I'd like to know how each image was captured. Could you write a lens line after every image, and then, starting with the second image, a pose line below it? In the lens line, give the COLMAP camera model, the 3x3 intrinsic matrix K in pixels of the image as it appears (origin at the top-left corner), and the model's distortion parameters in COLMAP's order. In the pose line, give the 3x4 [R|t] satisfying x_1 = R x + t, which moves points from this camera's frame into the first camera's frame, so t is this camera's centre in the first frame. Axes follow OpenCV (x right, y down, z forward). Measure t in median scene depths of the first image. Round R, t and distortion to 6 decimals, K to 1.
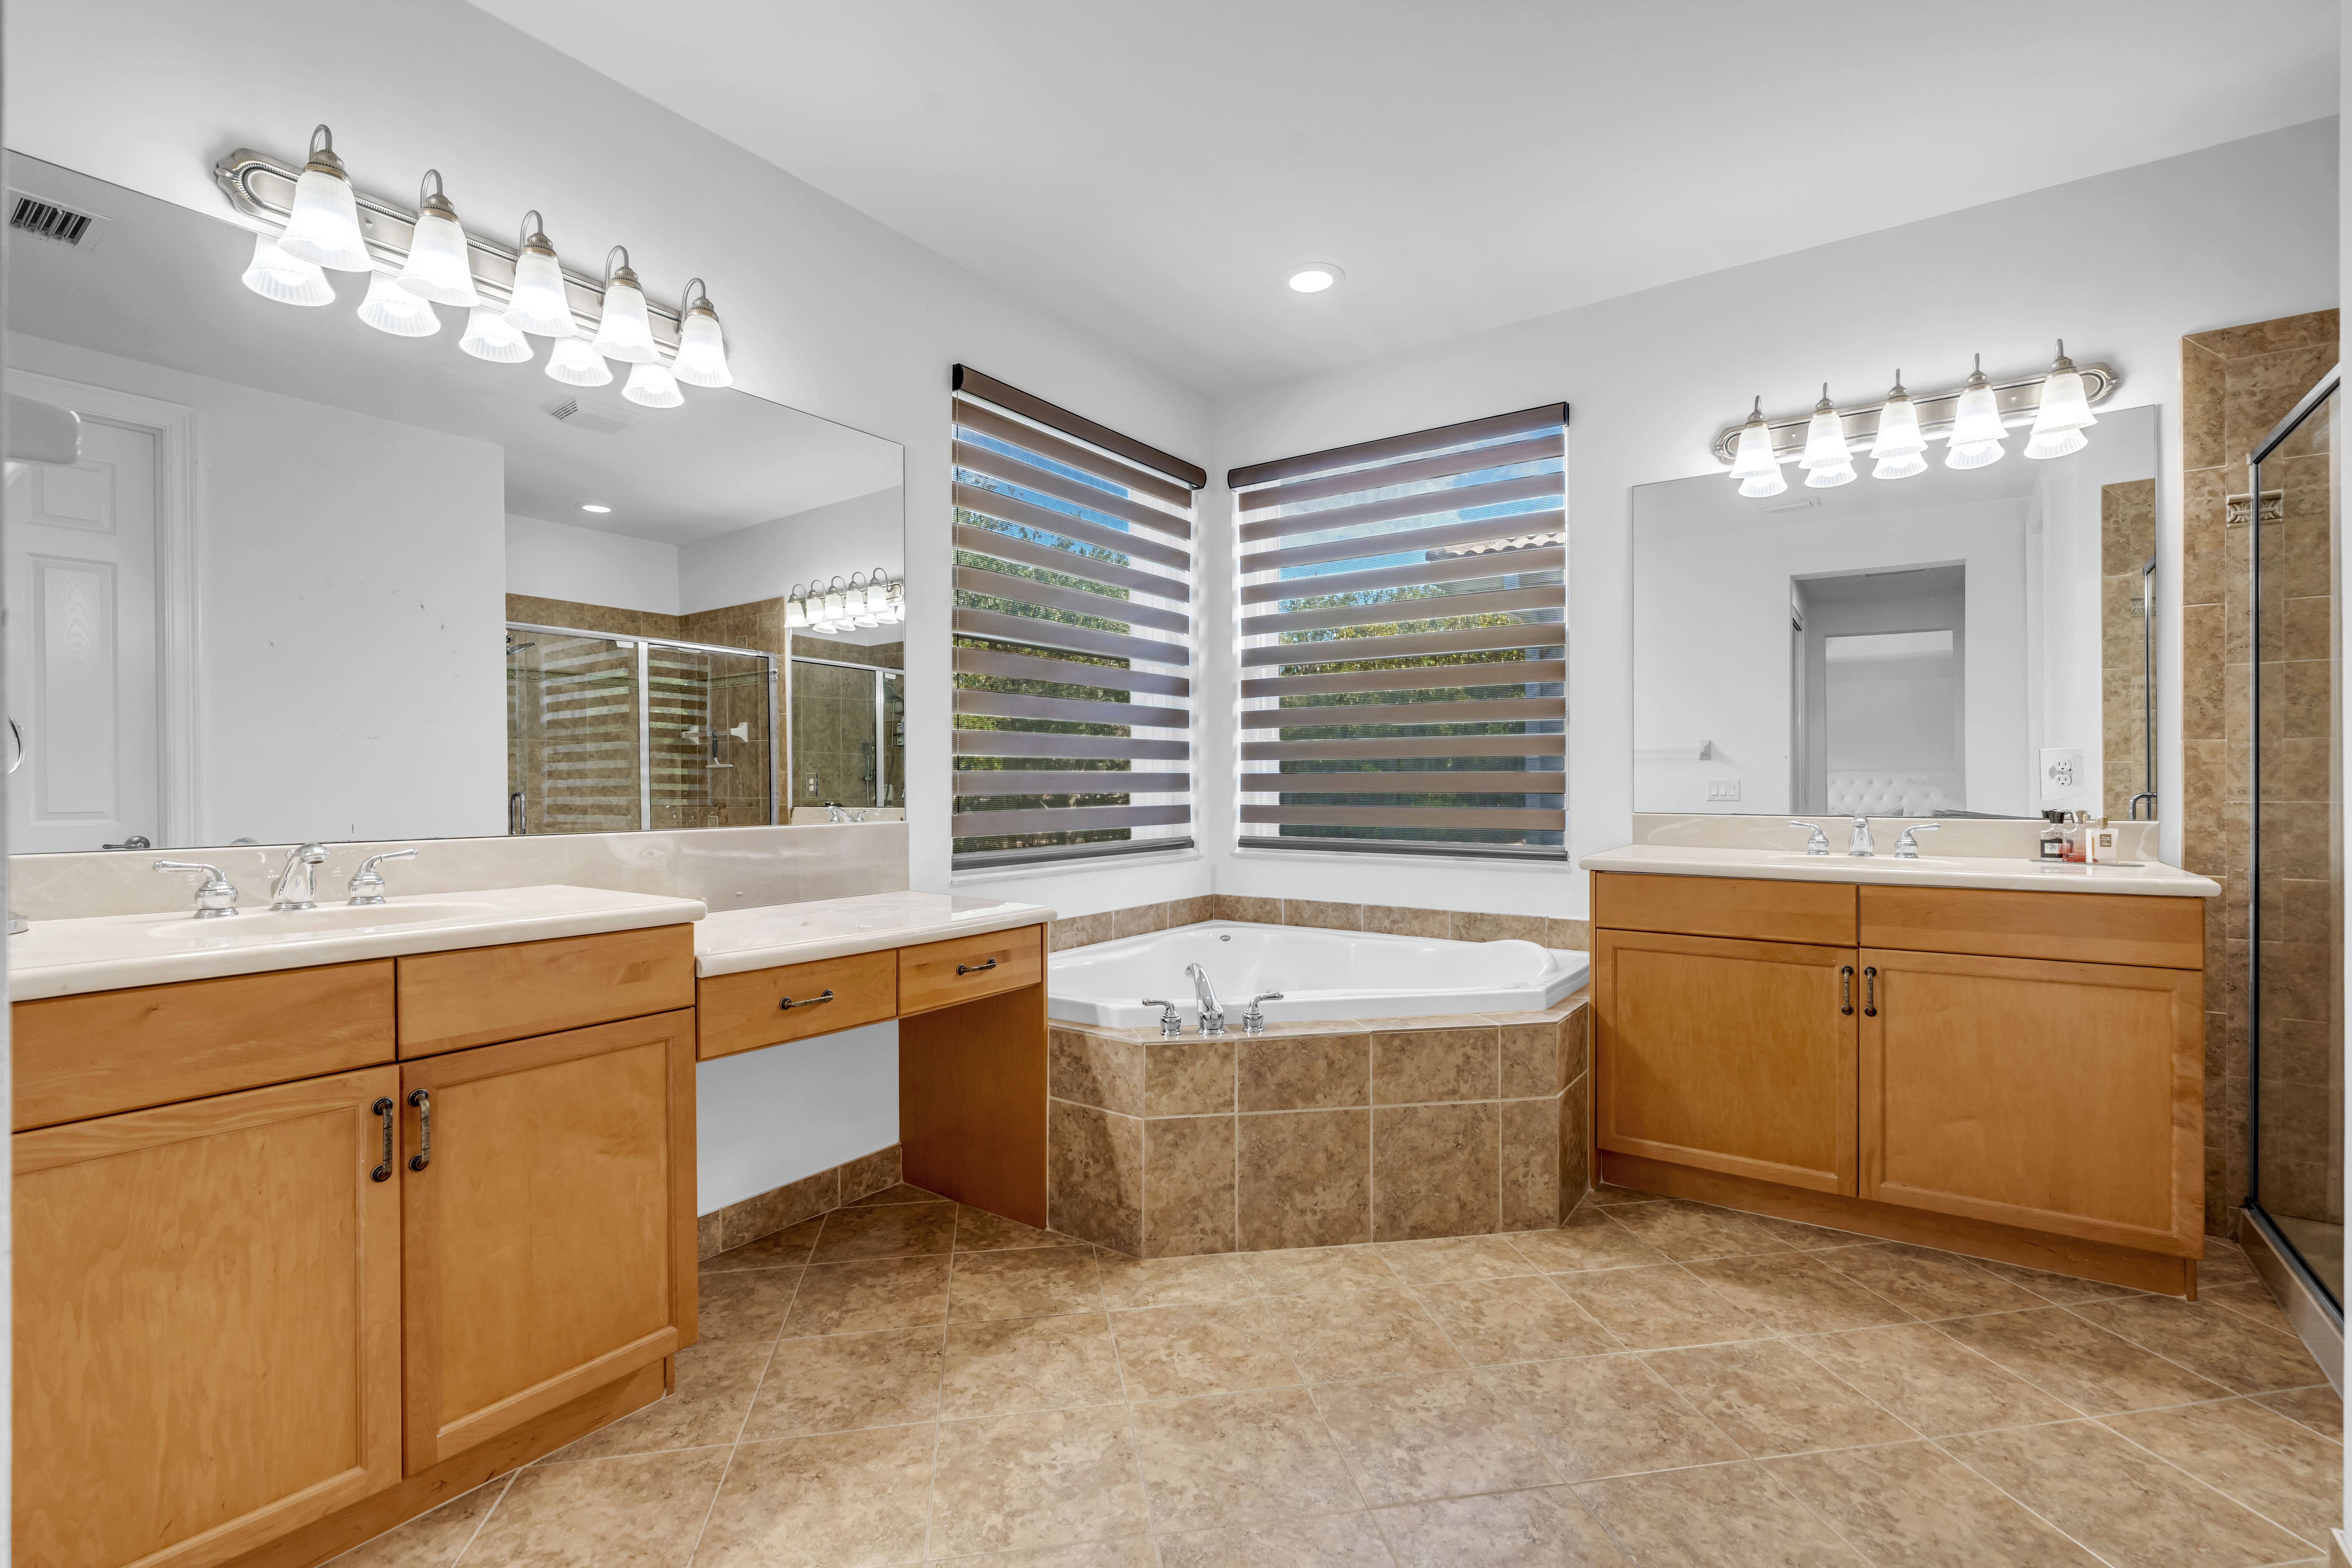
lens RADIAL K [[1045.1, 0, 1170.8], [0, 1045.1, 784.3], [0, 0, 1]] dist [-0.012084, 0.003143]
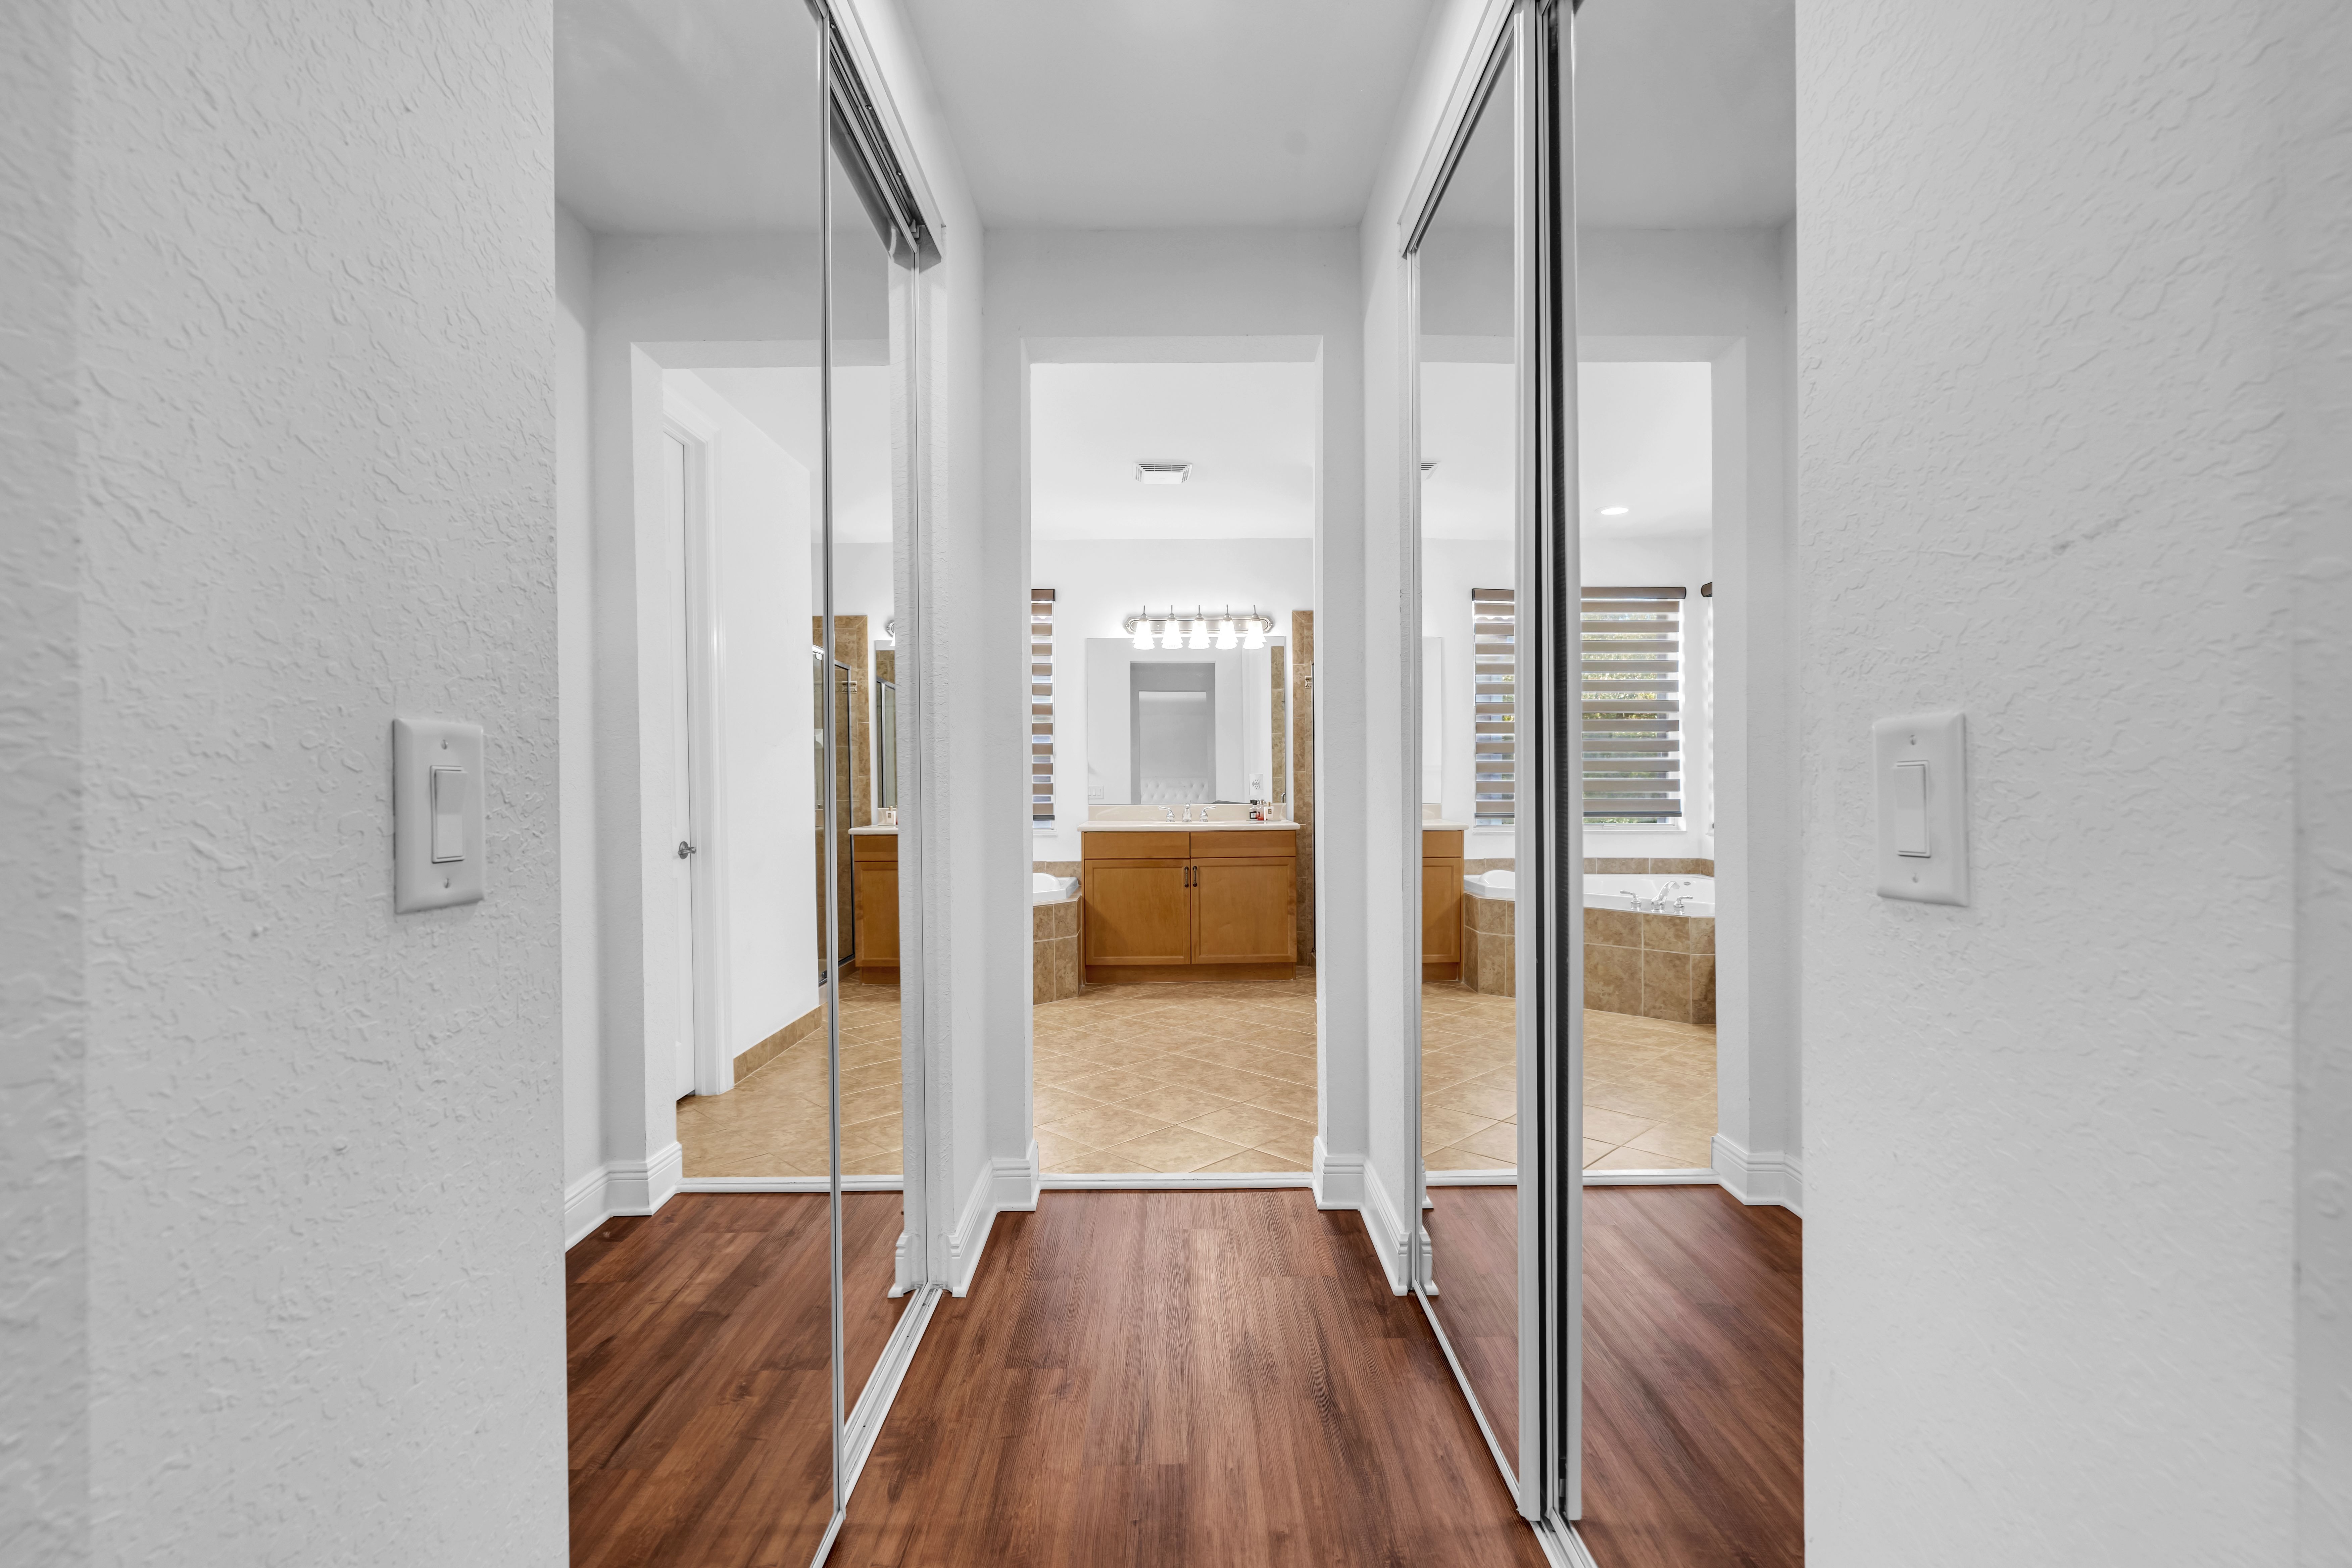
lens RADIAL K [[1045.1, 0, 1175.7], [0, 1045.1, 781.9], [0, 0, 1]] dist [-0.012084, 0.003143]
pose [[0.809253, -0.003714, 0.587449, -0.696530], [0.006924, 0.999971, -0.003216, -0.009362], [-0.587420, 0.006670, 0.809255, -0.829027]]
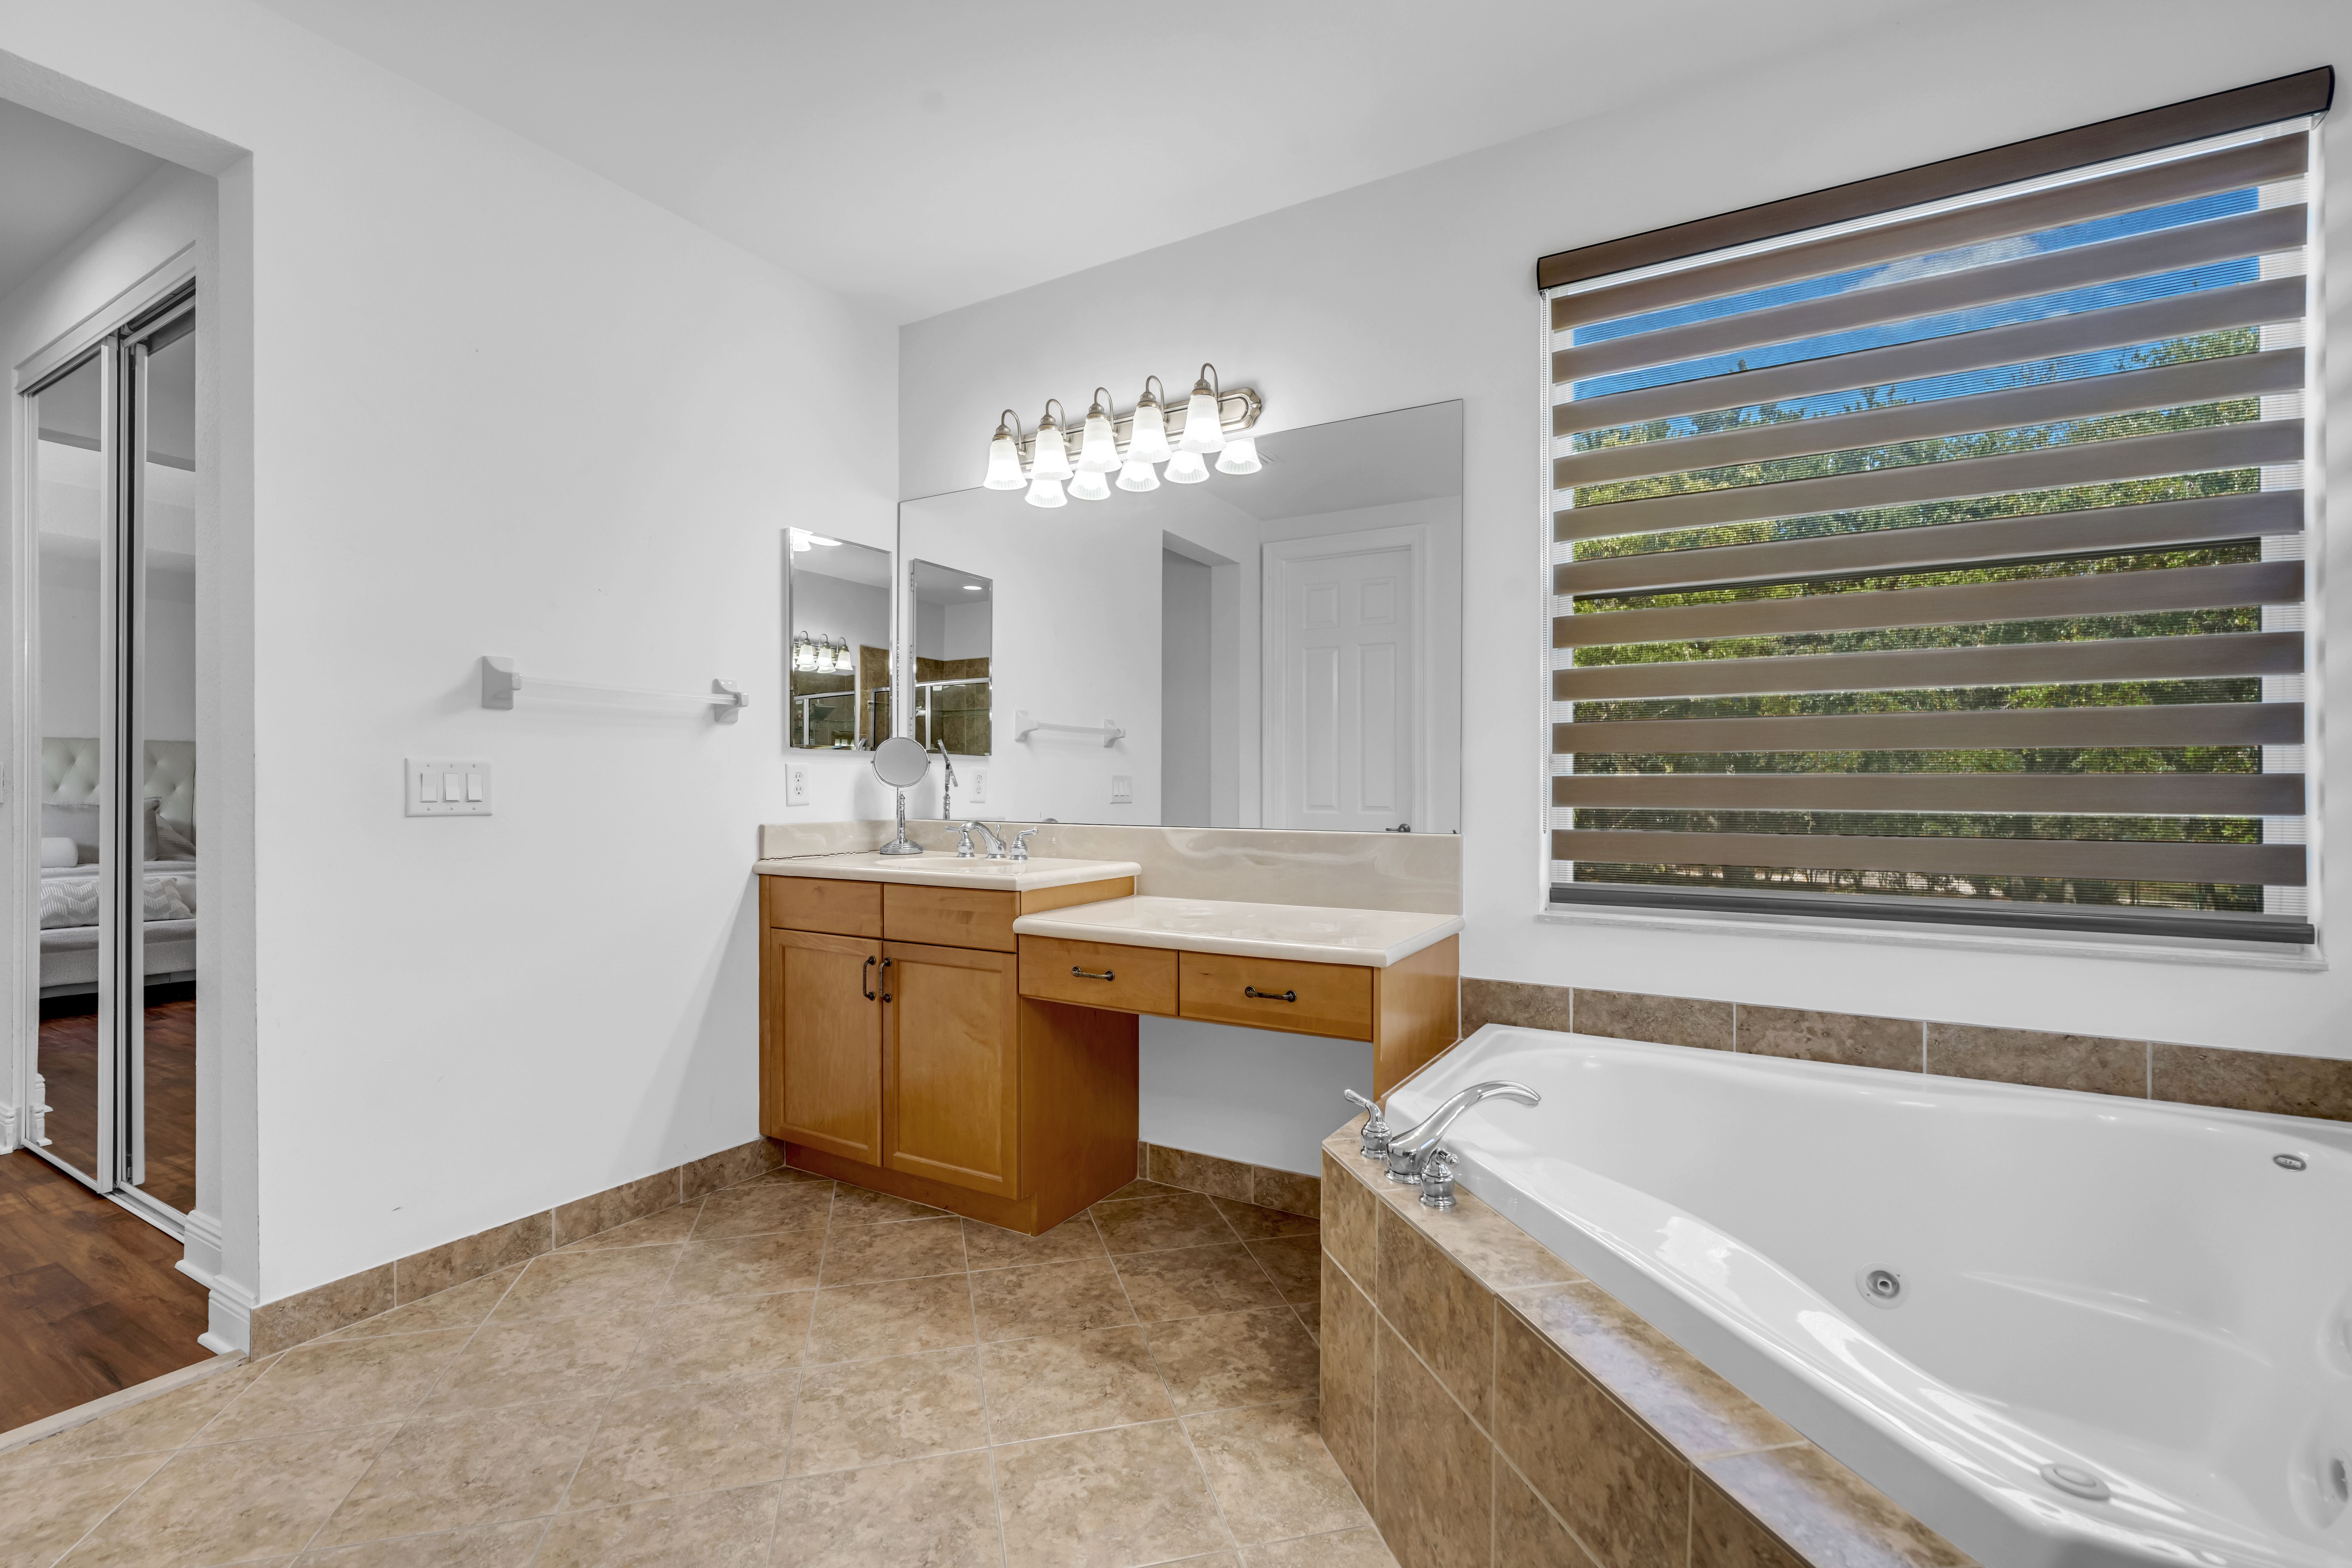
lens RADIAL K [[1045.1, 0, 1186.8], [0, 1045.1, 789.6], [0, 0, 1]] dist [-0.012084, 0.003143]
pose [[0.089217, 0.005203, -0.995999, 0.843990], [-0.005546, 0.999973, 0.004727, -0.006821], [0.995997, 0.005102, 0.089243, 1.010776]]
